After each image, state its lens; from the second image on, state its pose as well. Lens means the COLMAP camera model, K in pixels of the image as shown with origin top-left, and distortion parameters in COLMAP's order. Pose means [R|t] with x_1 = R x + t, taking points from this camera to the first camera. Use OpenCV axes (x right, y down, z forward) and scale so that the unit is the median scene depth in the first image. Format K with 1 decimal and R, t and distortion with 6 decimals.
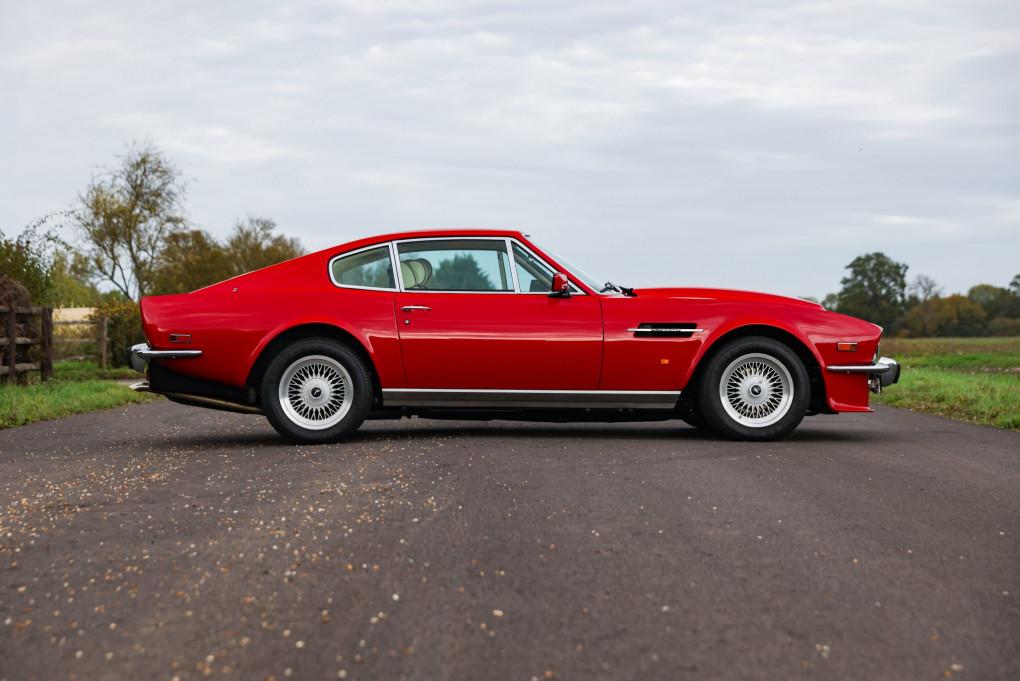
lens RADIAL K [[1902.0, 0, 465.2], [0, 1902.0, 342.2], [0, 0, 1]] dist [0.267554, 0.000000]
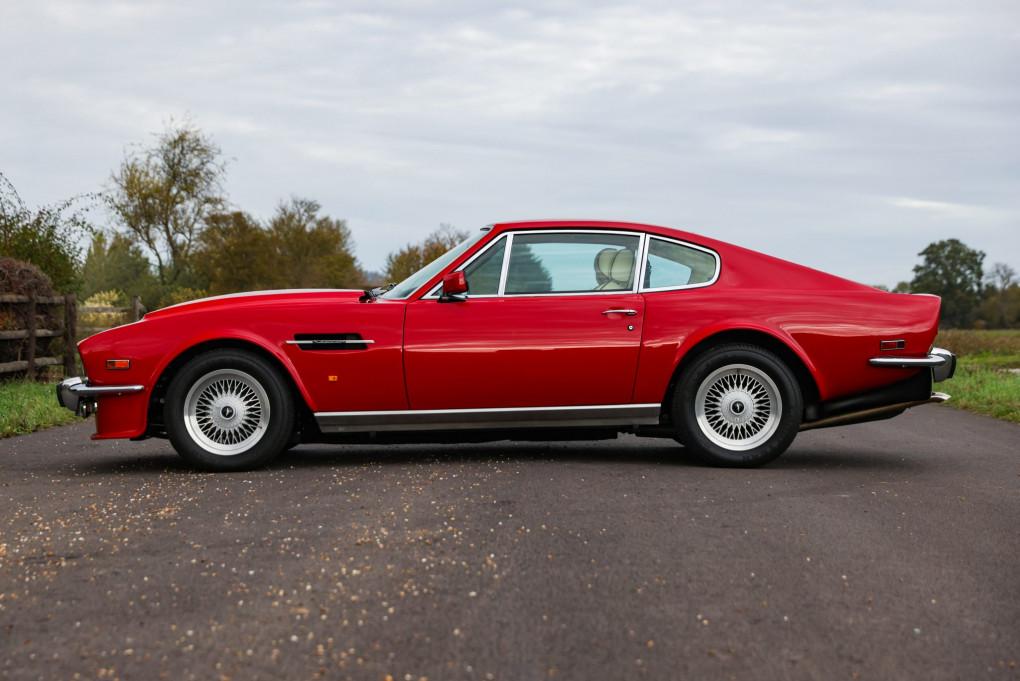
lens RADIAL K [[1990.3, 0, 446.0], [0, 1990.3, 323.1], [0, 0, 1]] dist [0.267019, 0.000000]
pose [[0.999305, 0.010812, -0.035665, -0.006589], [-0.010930, 0.999935, -0.003106, -0.013217], [0.035629, 0.003494, 0.999359, 0.124835]]
